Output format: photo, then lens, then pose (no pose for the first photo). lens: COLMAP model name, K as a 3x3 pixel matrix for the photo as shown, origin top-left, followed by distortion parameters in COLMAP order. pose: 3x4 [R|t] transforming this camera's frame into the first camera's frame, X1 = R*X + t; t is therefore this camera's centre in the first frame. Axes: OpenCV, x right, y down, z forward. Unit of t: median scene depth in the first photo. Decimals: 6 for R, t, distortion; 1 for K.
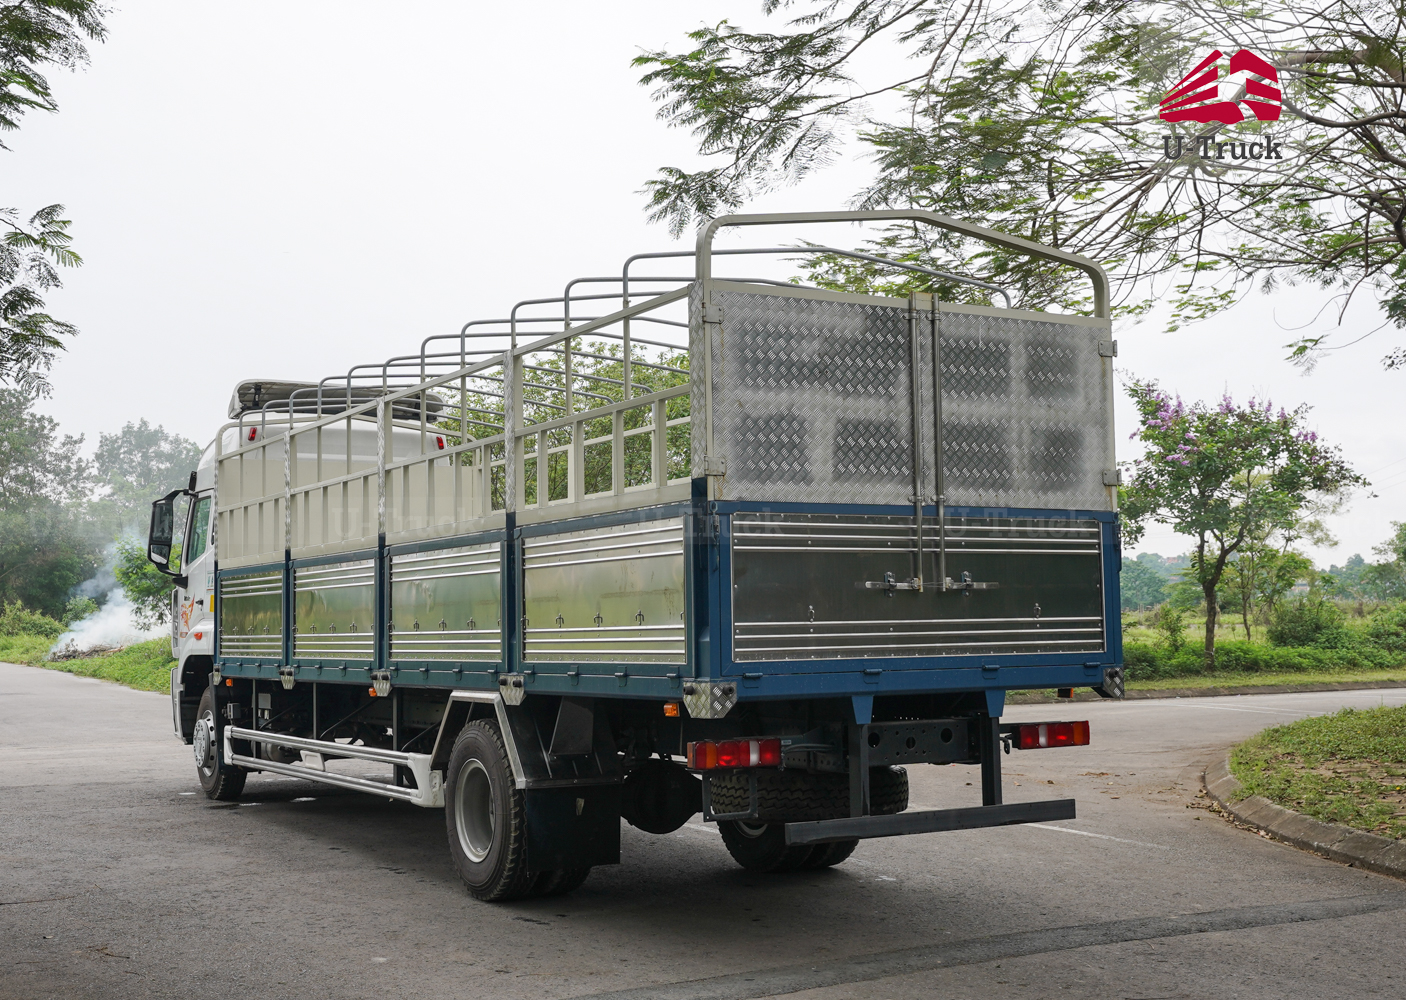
lens RADIAL K [[1769.1, 0, 703.0], [0, 1769.1, 500.0], [0, 0, 1]] dist [-0.012120, 0.012904]
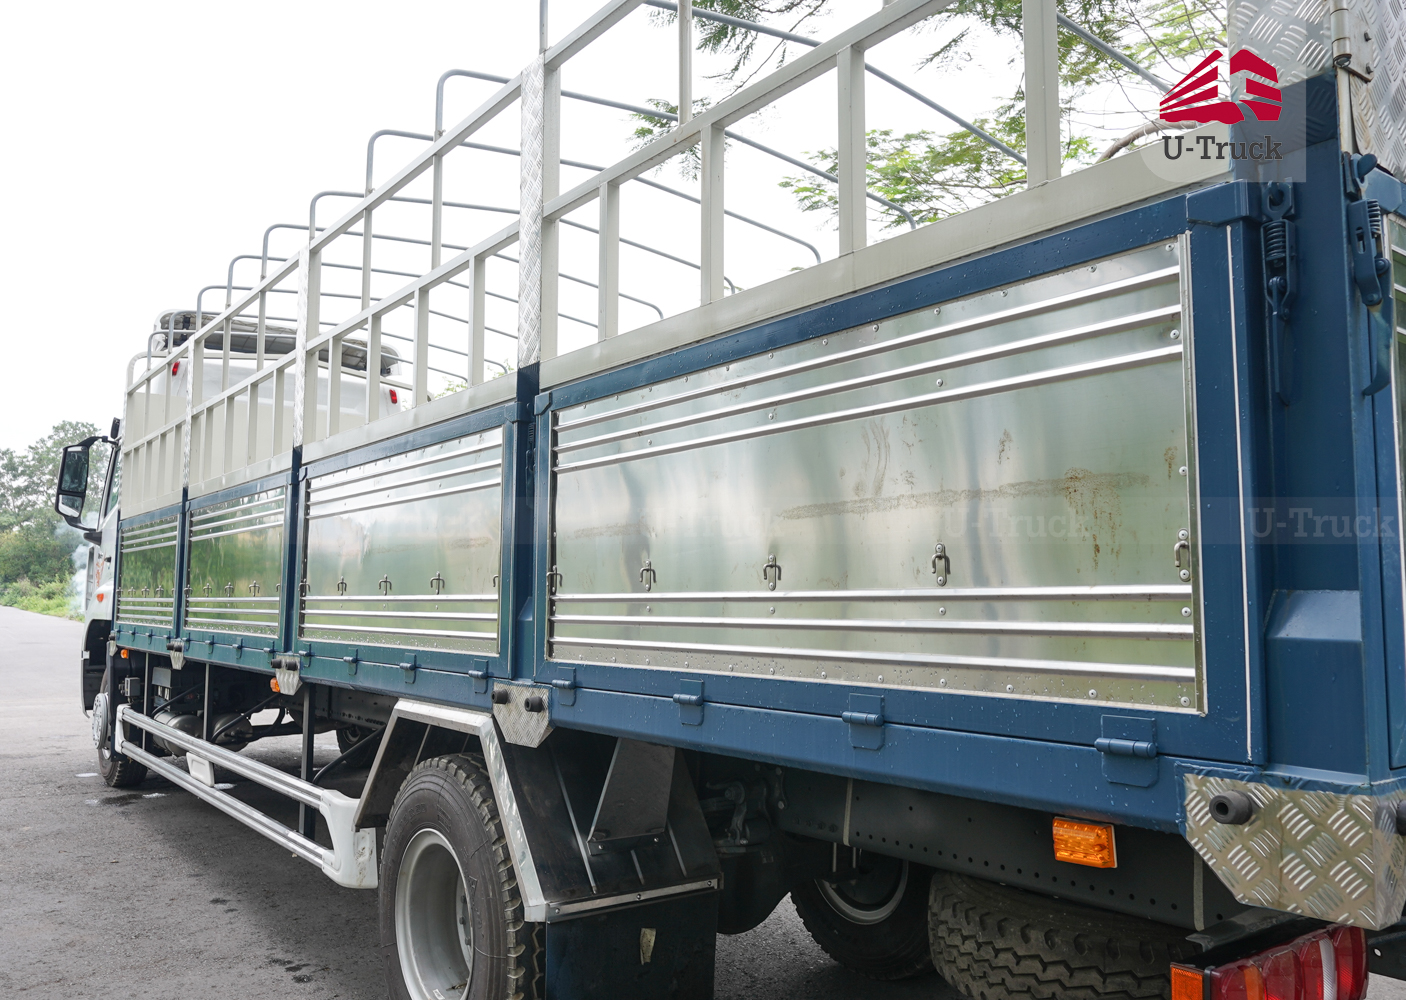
lens RADIAL K [[1111.0, 0, 703.0], [0, 1111.0, 500.0], [0, 0, 1]] dist [-0.020469, -0.003456]
pose [[0.991640, 0.035287, 0.124118, -0.086145], [-0.032422, 0.999161, -0.025029, 0.046576], [-0.124897, 0.020796, 0.991952, 0.599217]]
